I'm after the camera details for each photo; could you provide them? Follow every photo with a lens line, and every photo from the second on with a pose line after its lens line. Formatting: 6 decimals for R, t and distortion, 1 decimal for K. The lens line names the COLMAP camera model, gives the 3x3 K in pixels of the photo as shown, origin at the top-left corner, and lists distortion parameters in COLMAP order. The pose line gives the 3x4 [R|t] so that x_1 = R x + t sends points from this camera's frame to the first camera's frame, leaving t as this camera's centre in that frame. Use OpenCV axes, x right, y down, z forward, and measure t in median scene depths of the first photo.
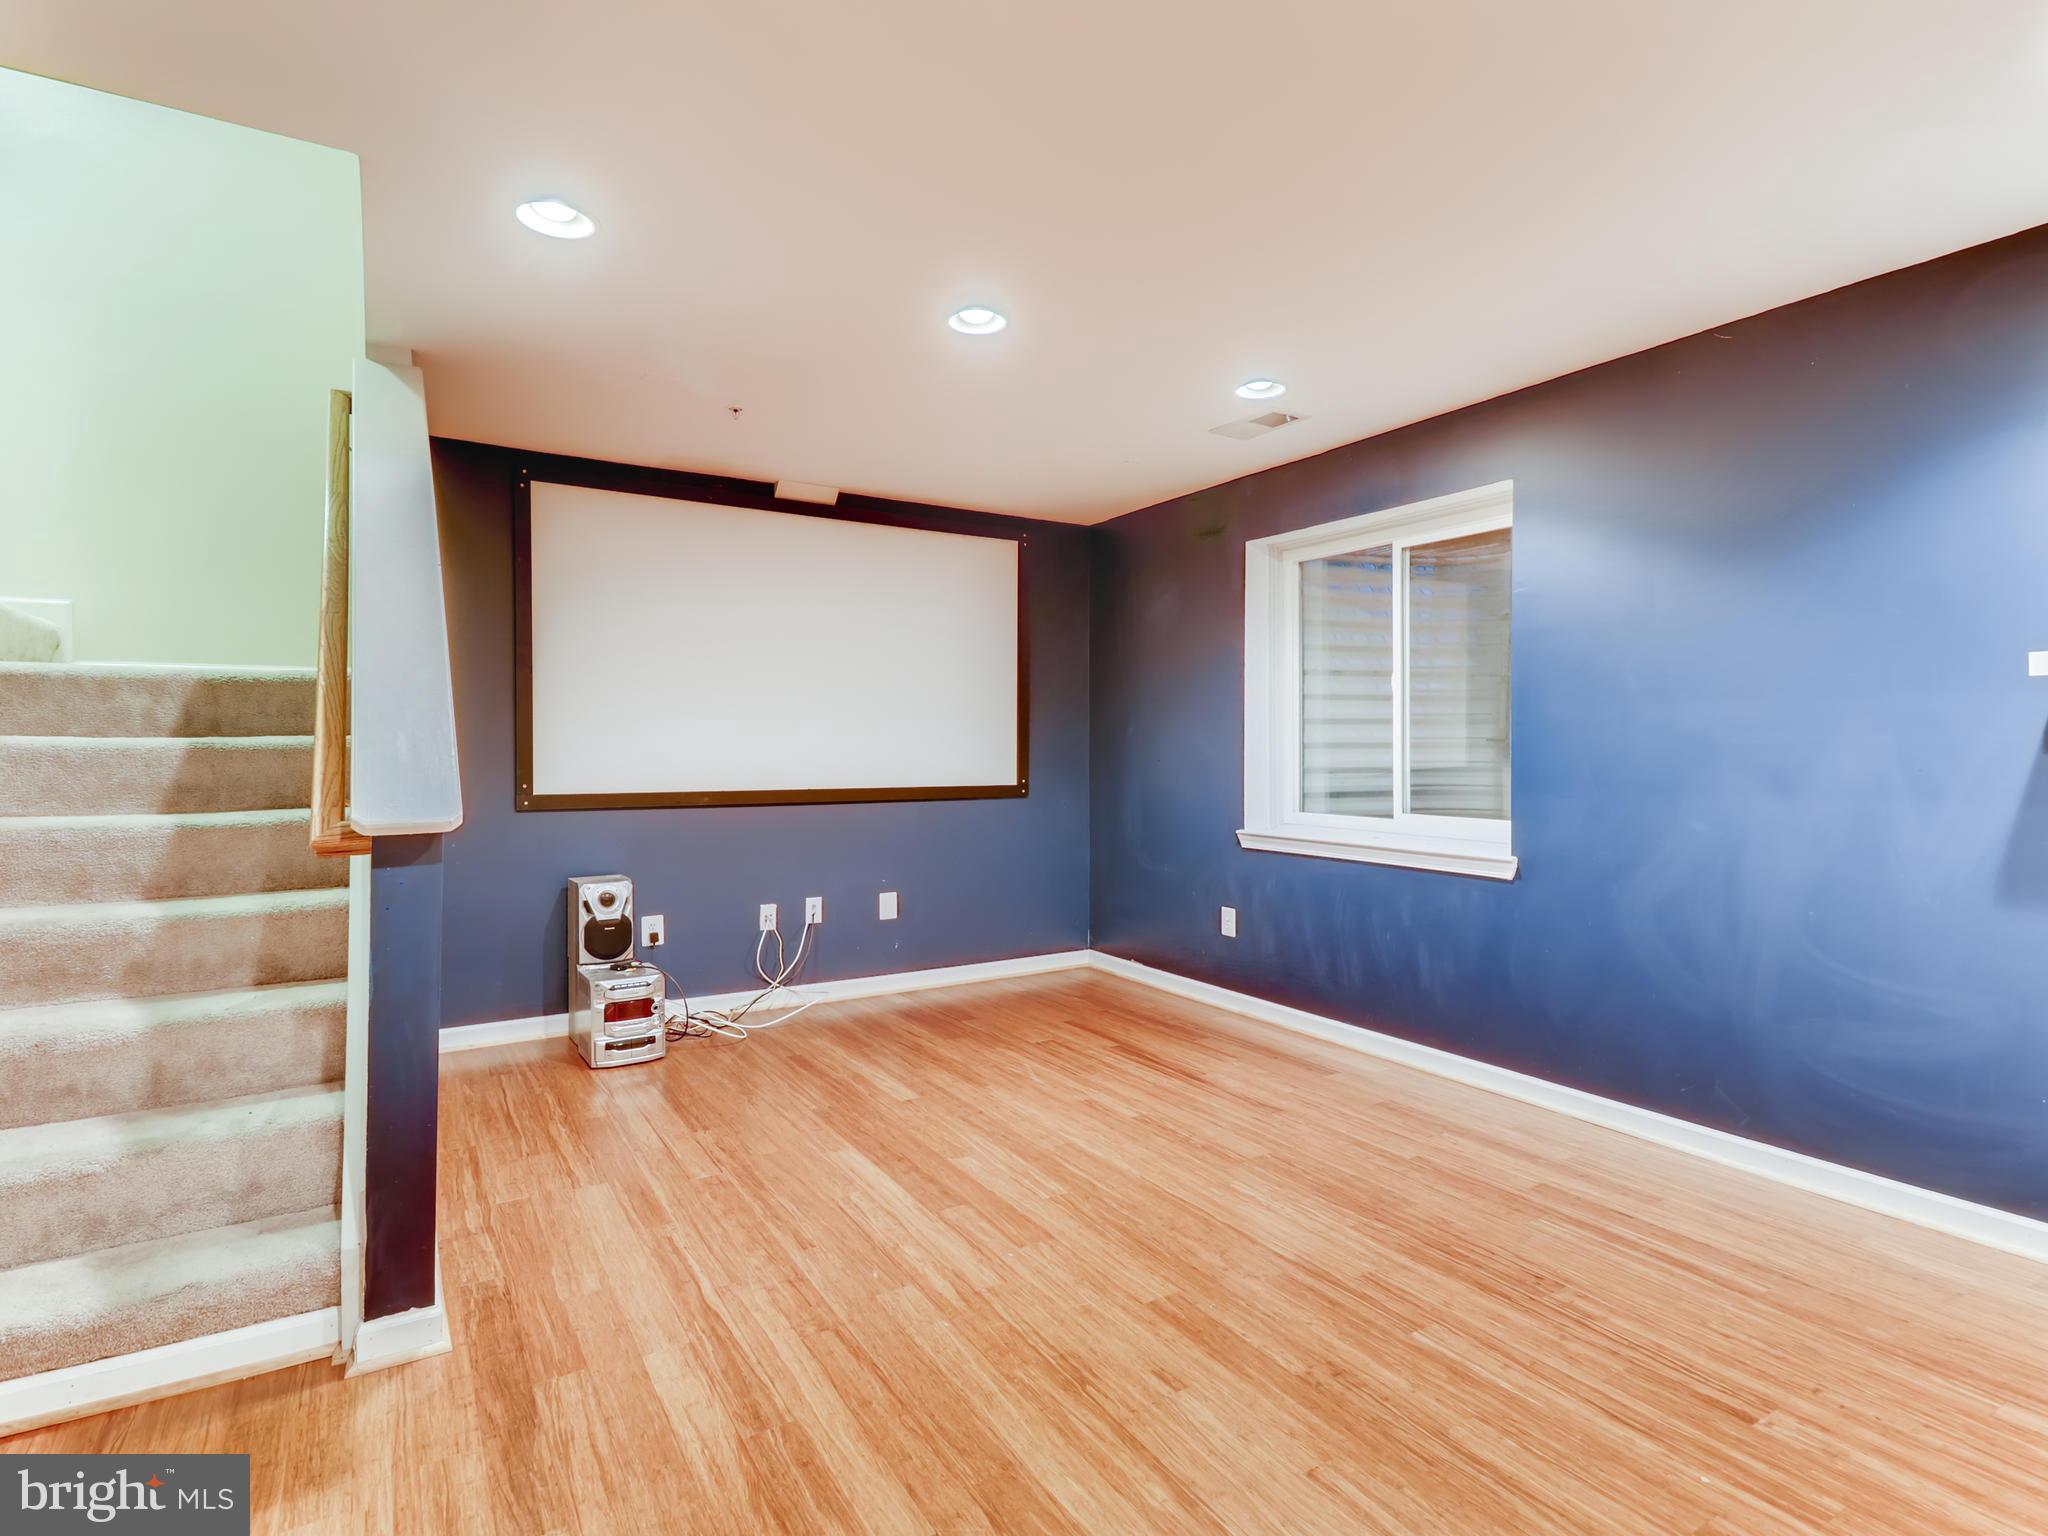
lens RADIAL K [[1052.1, 0, 1028.7], [0, 1052.1, 755.1], [0, 0, 1]] dist [0.024303, -0.018810]
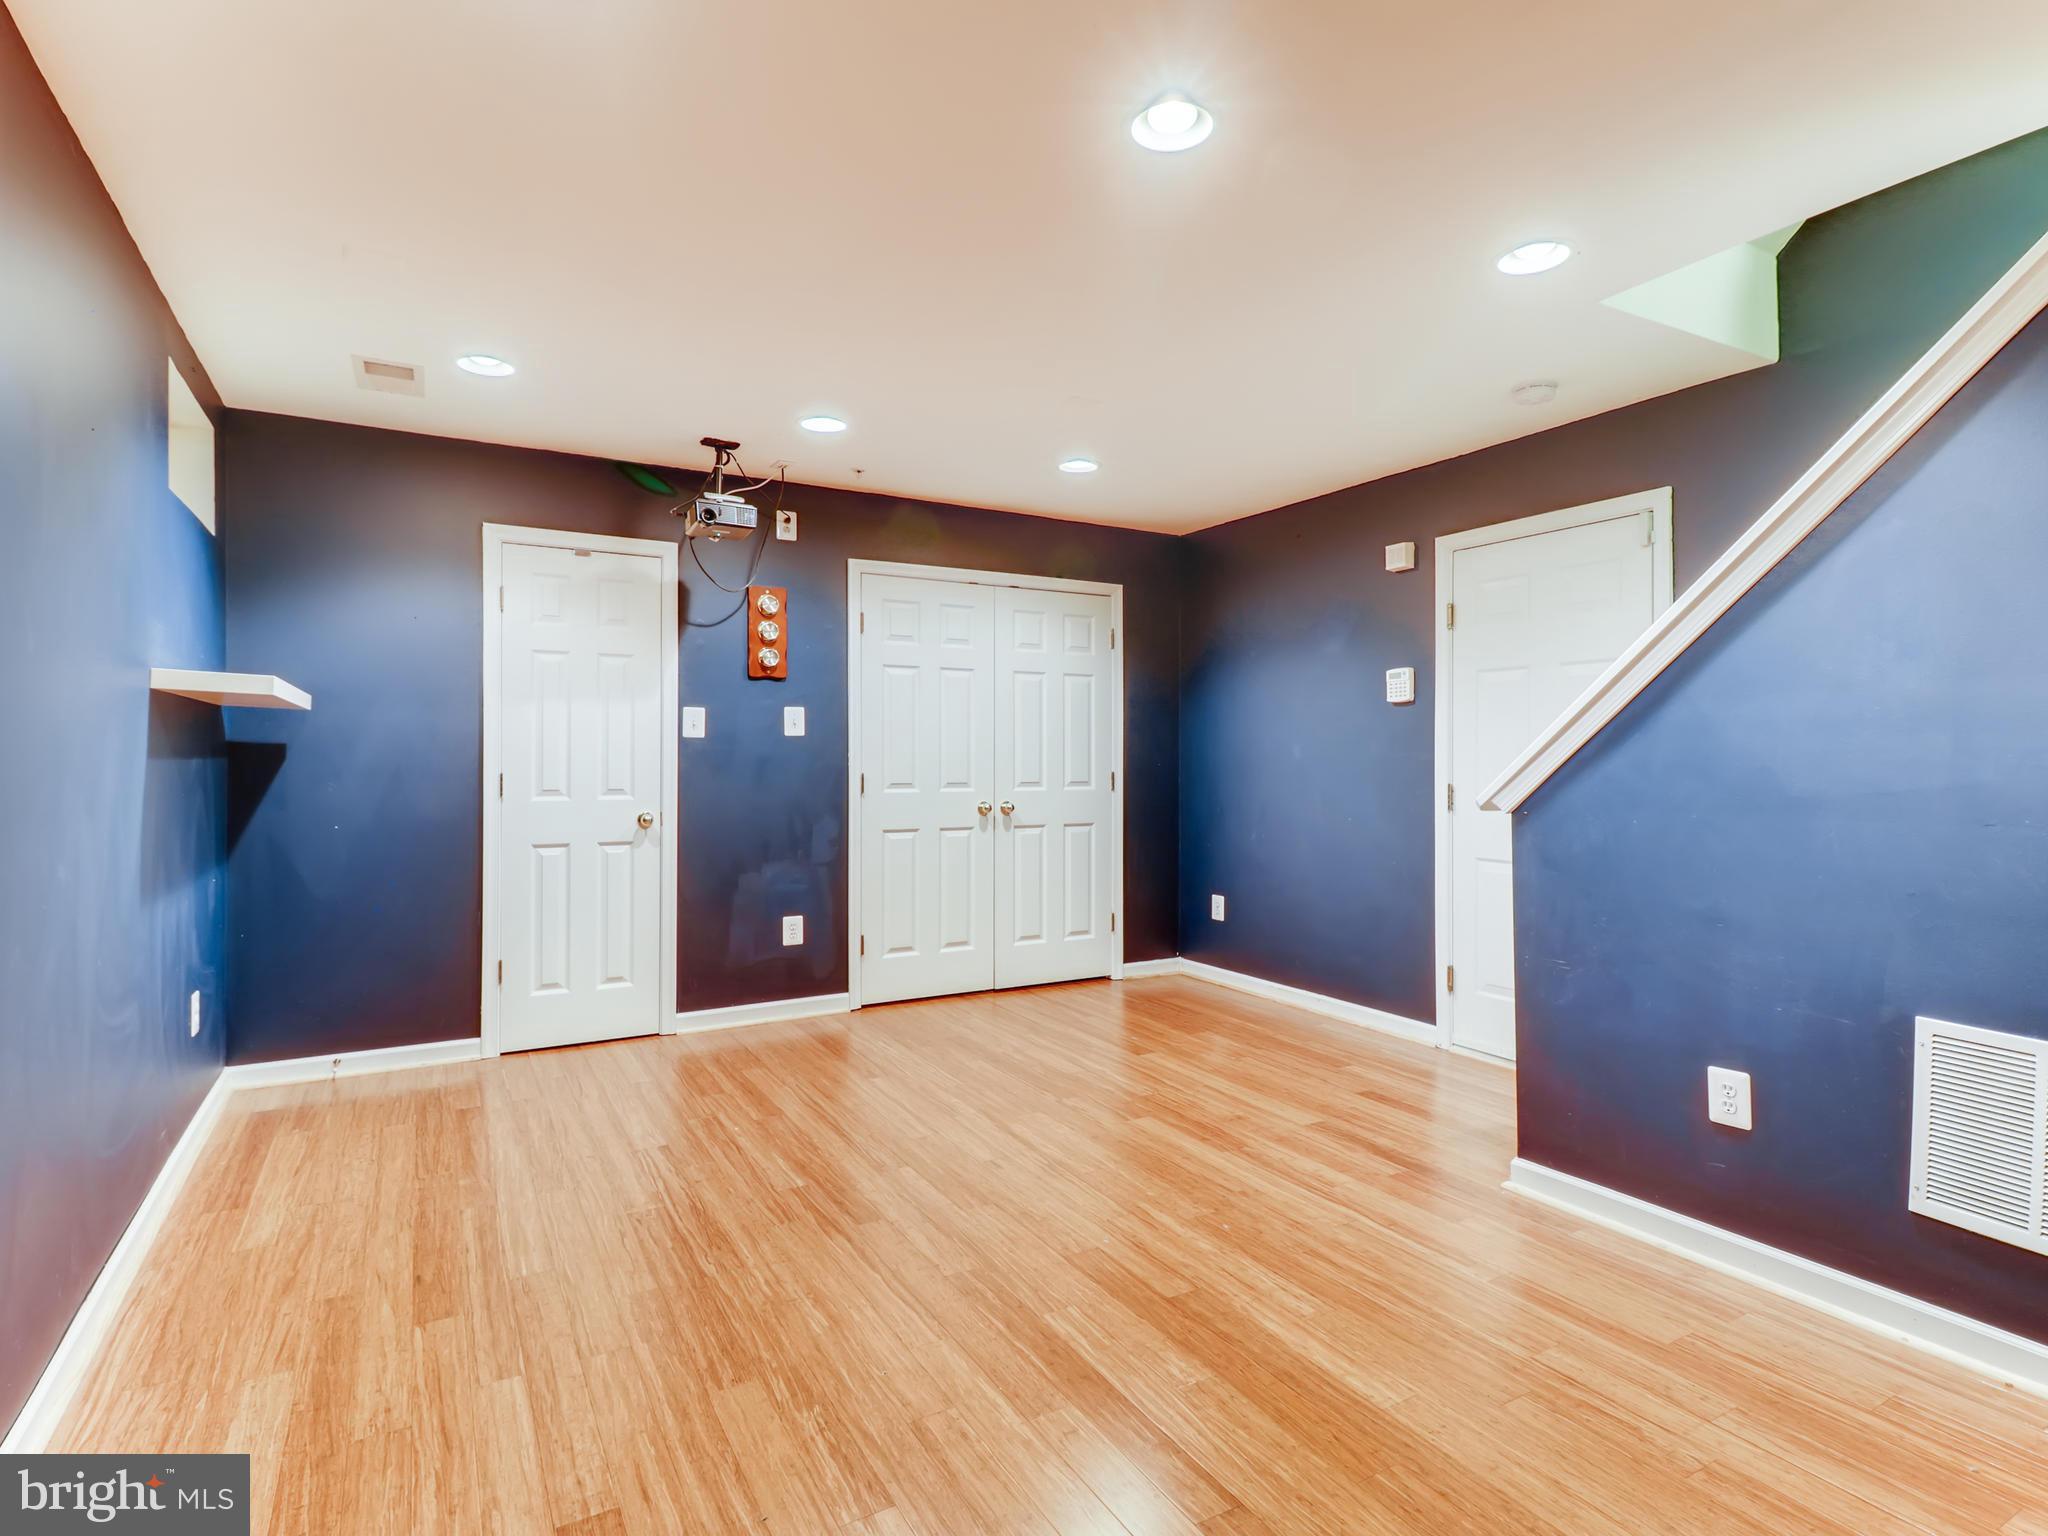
lens RADIAL K [[1052.1, 0, 1028.7], [0, 1052.1, 755.1], [0, 0, 1]] dist [0.024303, -0.018810]
pose [[-0.999392, 0.000199, 0.034869, 0.024125], [0.000503, 0.999962, 0.008709, -0.014843], [-0.034866, 0.008722, -0.999354, 2.146800]]
